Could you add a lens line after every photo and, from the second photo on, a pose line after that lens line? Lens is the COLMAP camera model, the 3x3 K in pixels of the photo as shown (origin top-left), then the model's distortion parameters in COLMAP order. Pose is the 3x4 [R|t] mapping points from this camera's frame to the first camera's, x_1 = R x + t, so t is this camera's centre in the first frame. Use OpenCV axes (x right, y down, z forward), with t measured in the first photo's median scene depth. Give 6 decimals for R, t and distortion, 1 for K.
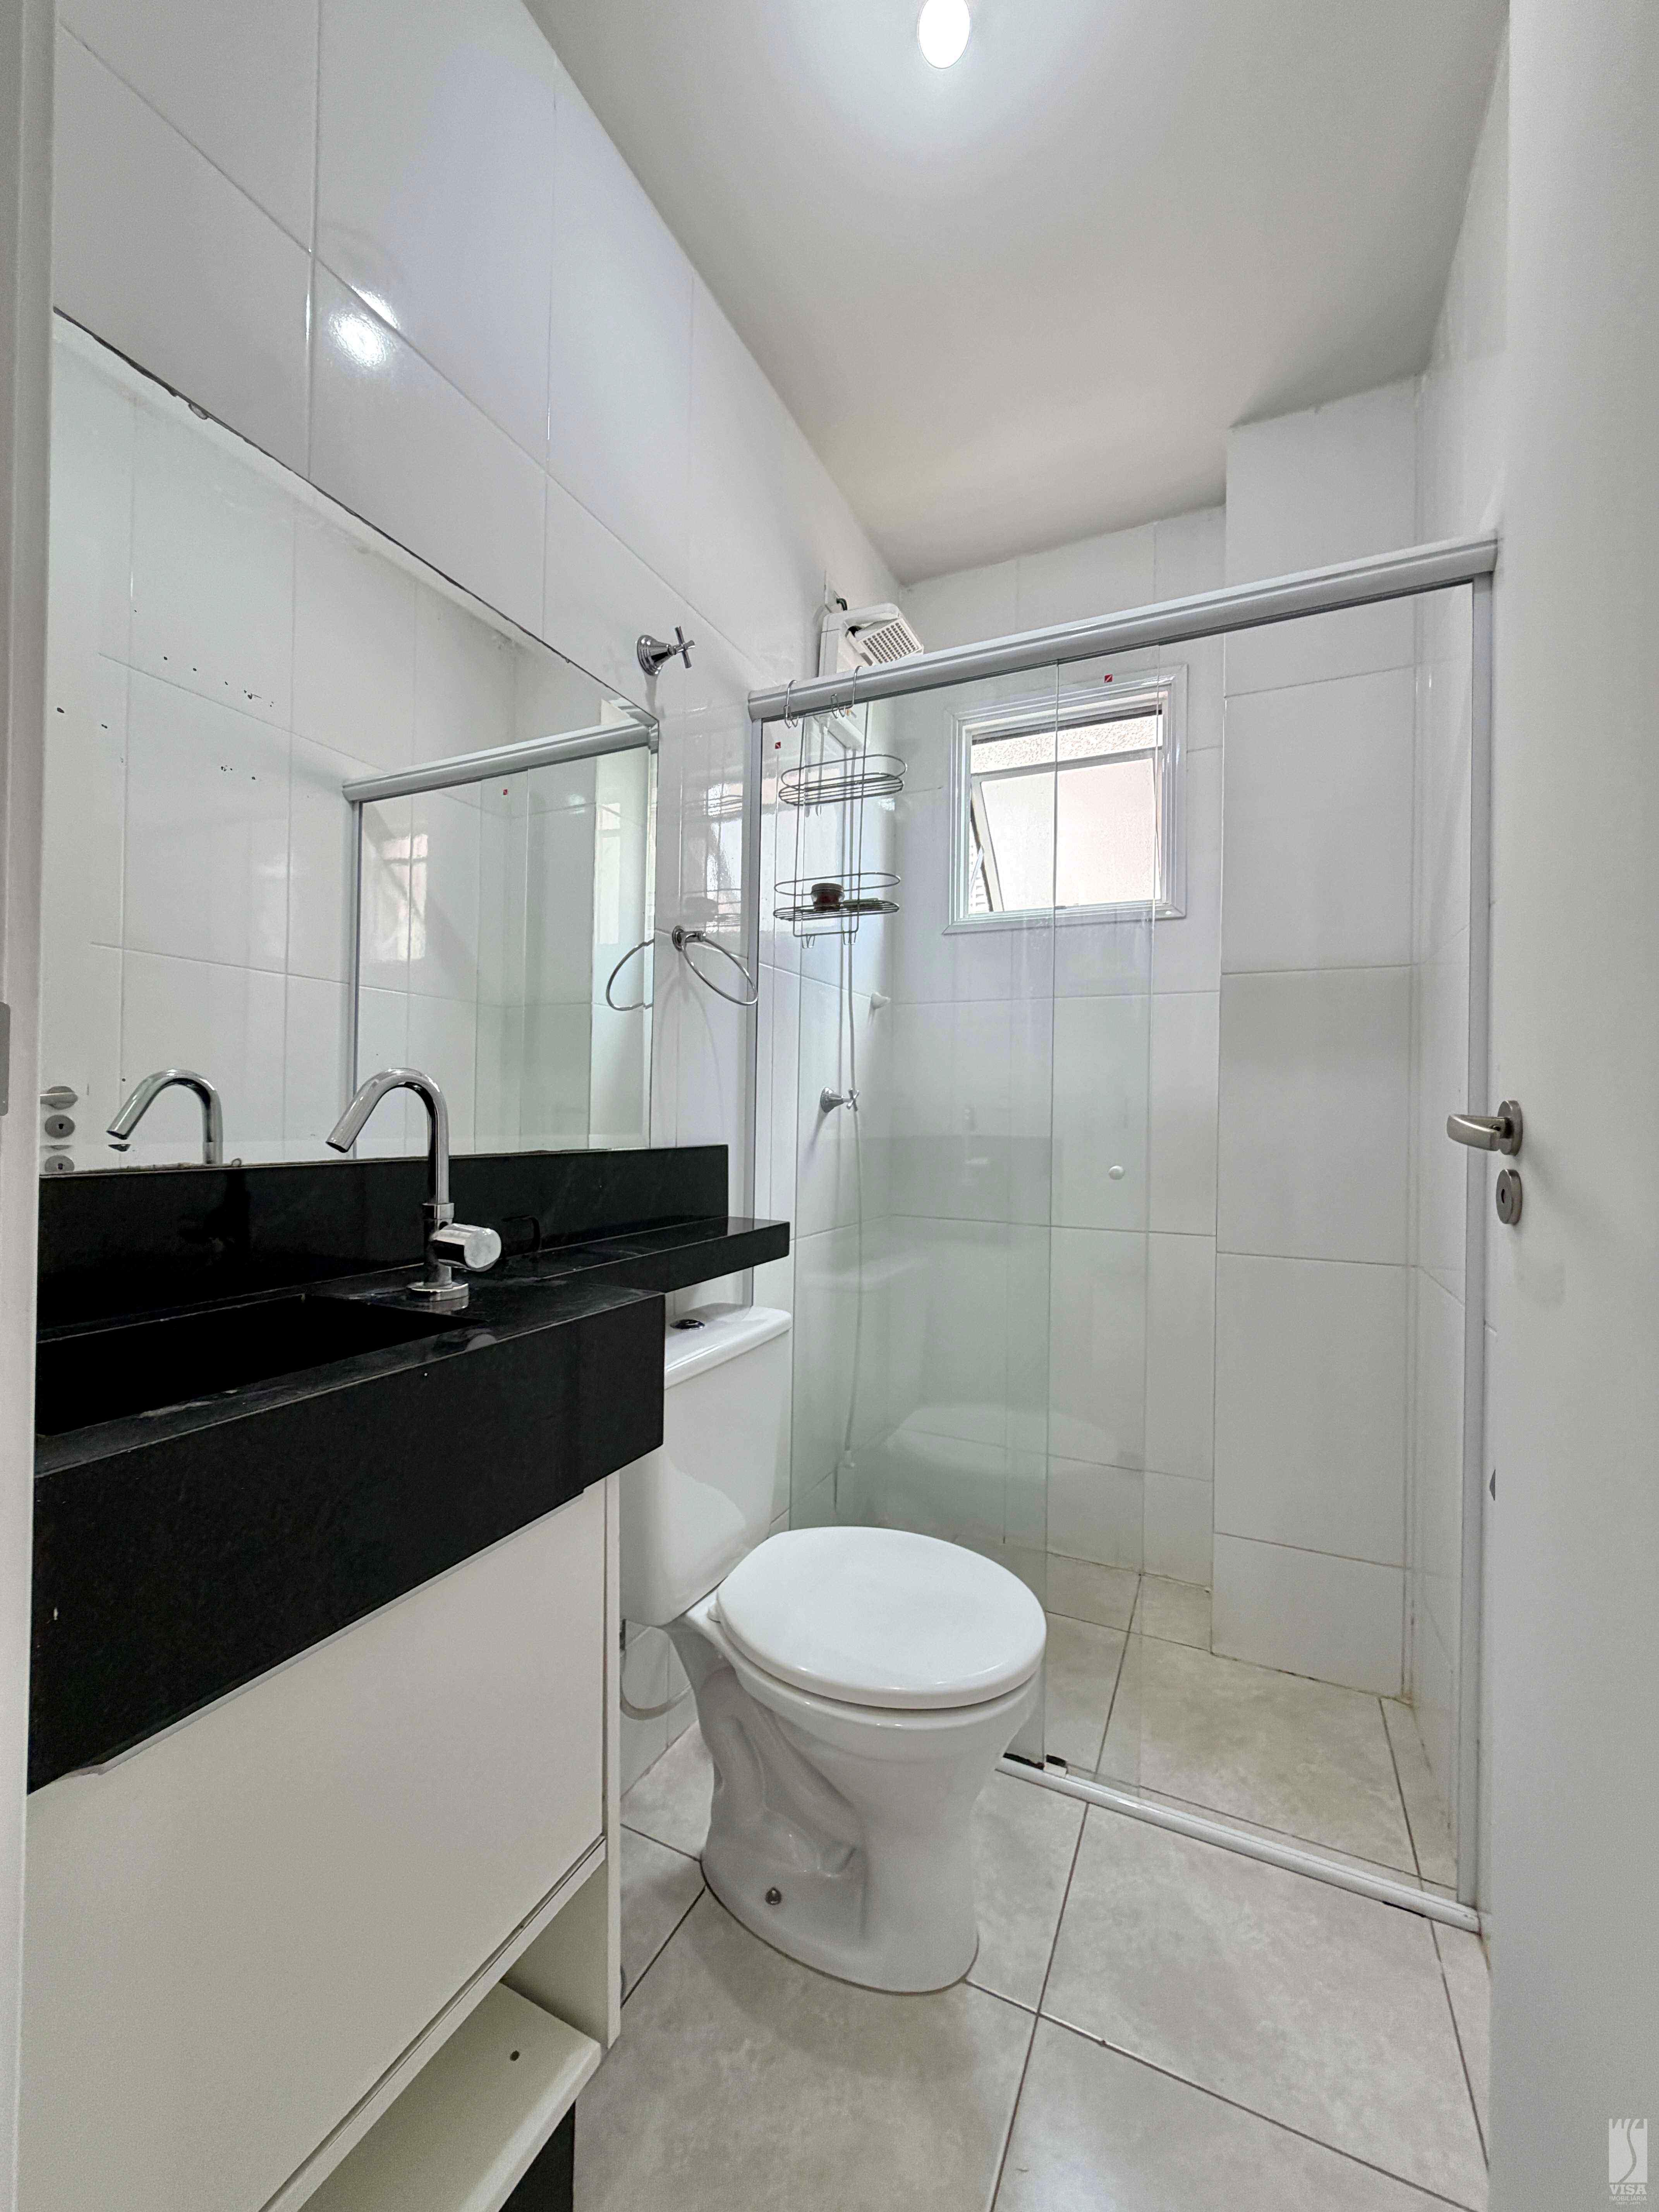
lens RADIAL K [[878.7, 0, 833.8], [0, 878.7, 1105.8], [0, 0, 1]] dist [-0.011835, 0.001288]
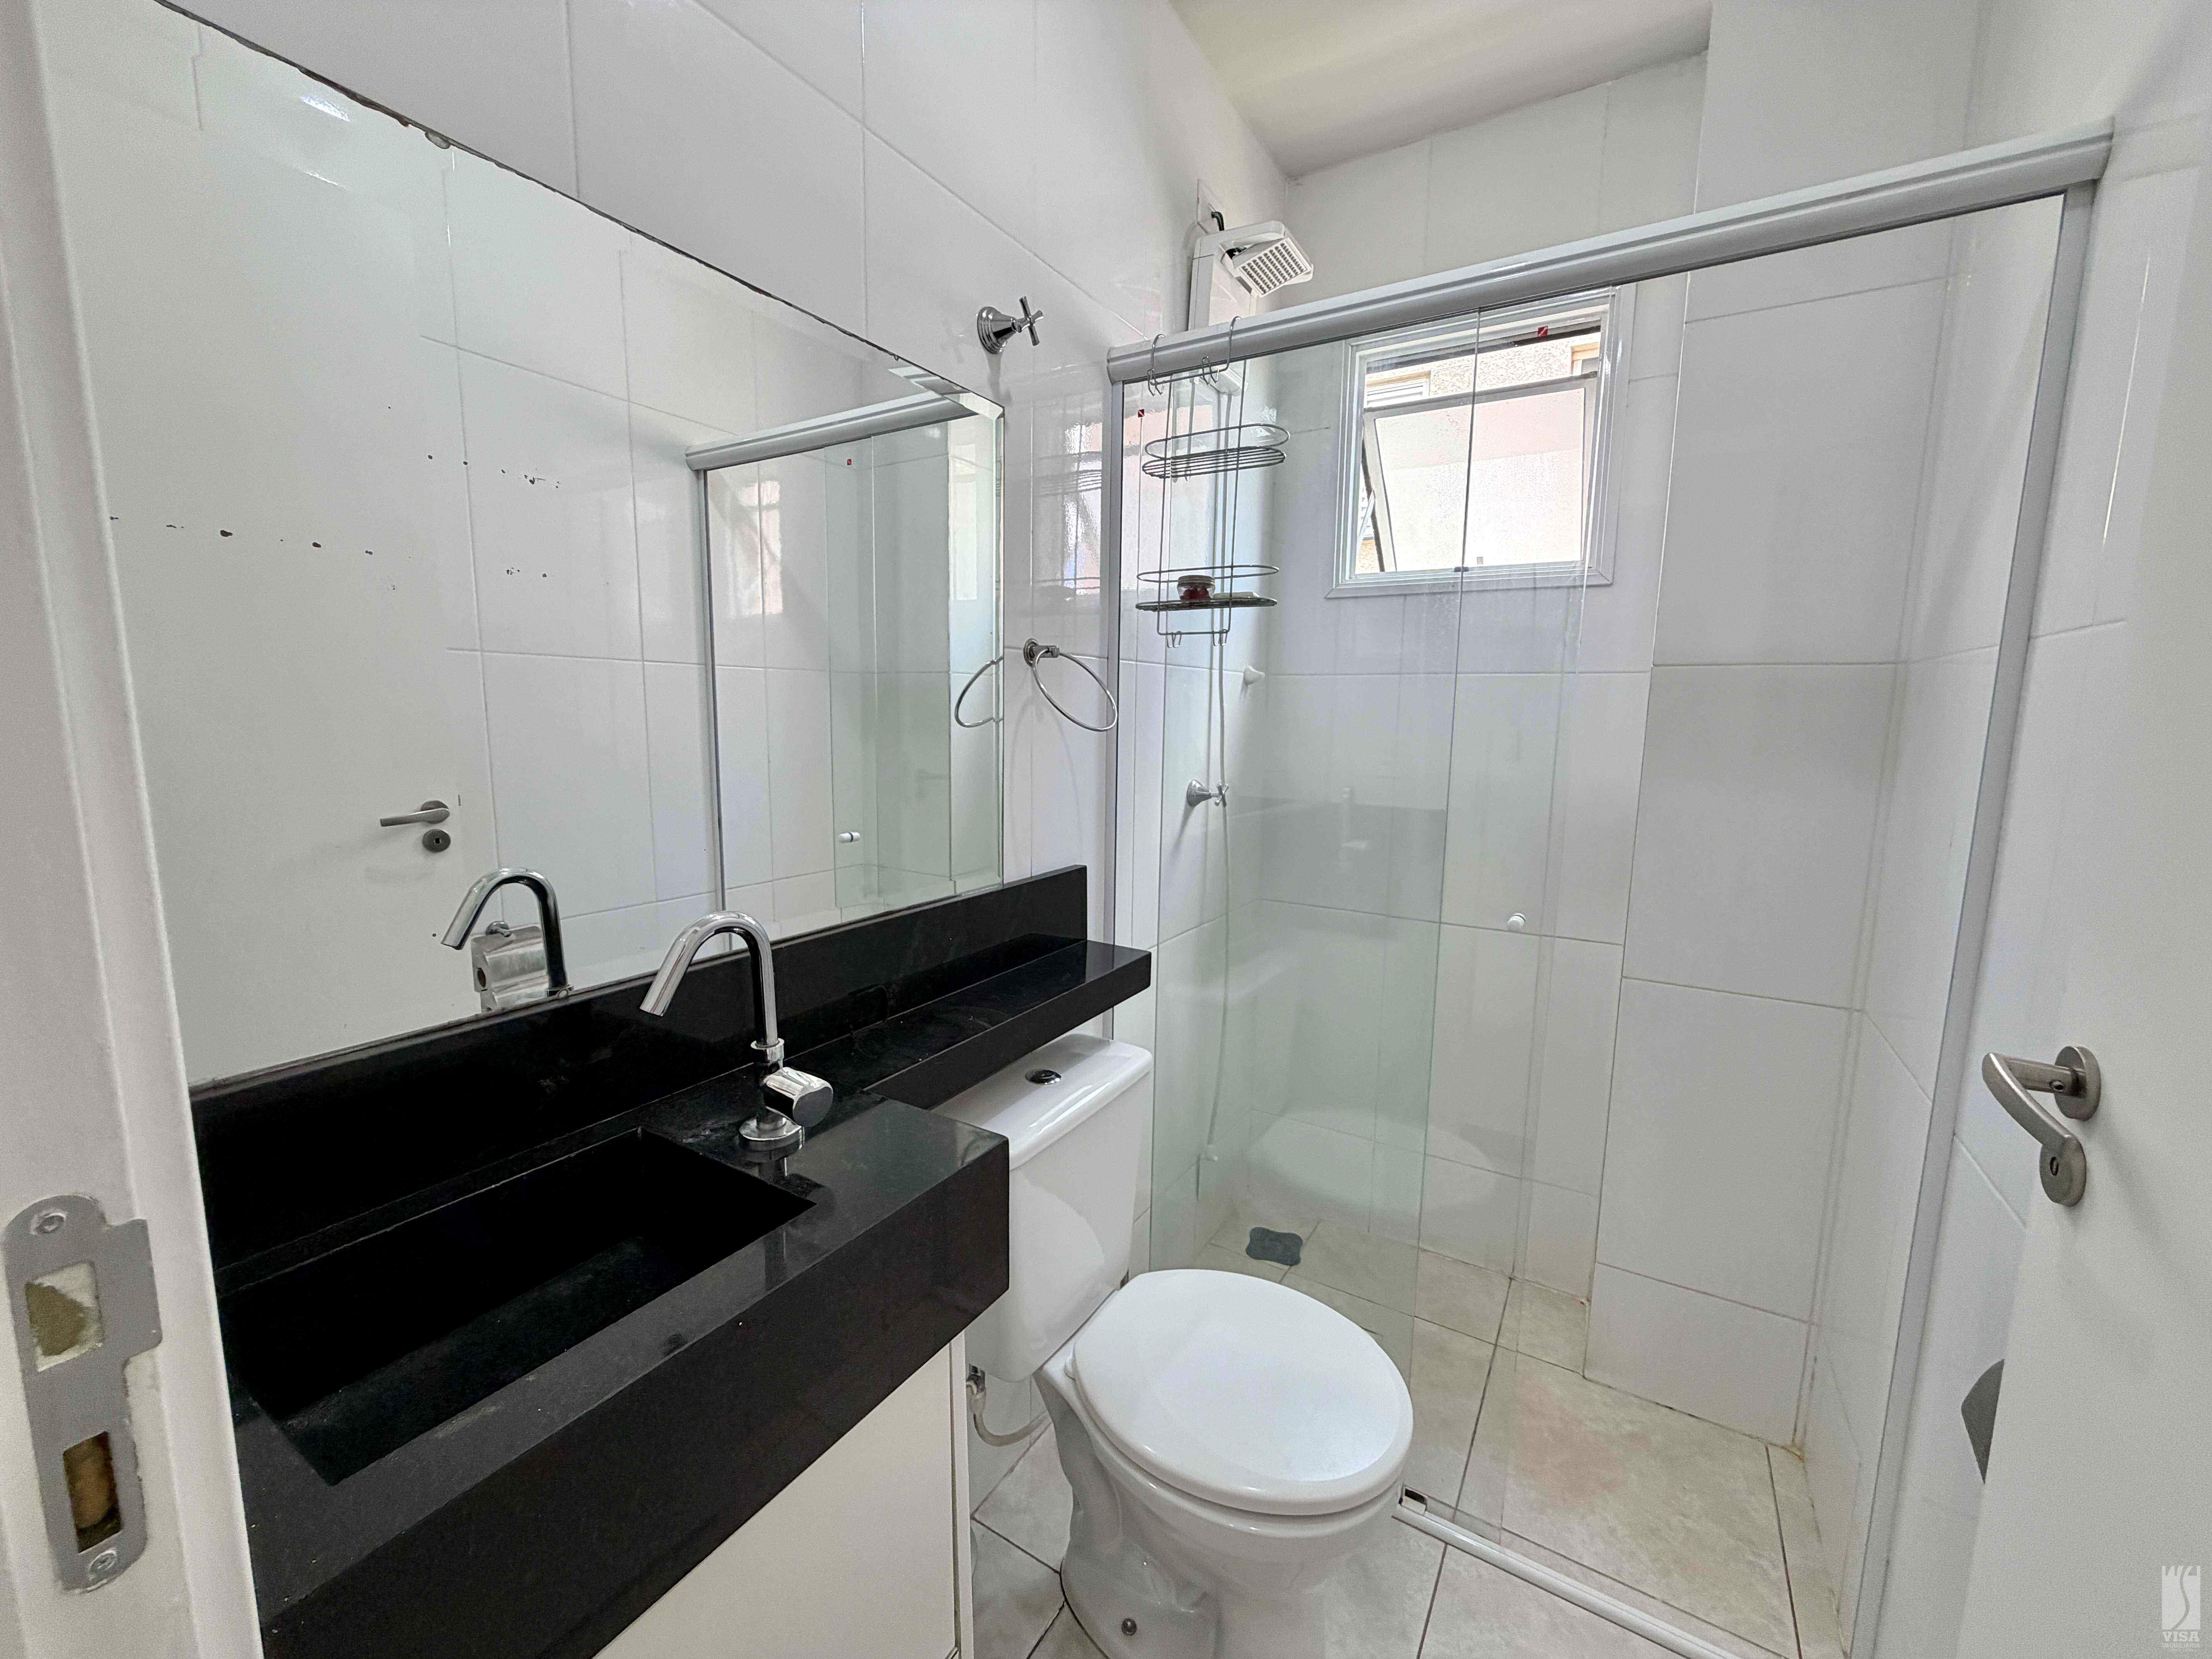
lens RADIAL K [[878.7, 0, 1105.5], [0, 878.7, 823.5], [0, 0, 1]] dist [-0.011835, 0.001288]
pose [[0.993781, 0.013383, -0.110541, 0.003590], [0.002022, 0.990418, 0.138087, -0.134351], [0.111330, -0.137452, 0.984232, 0.081639]]
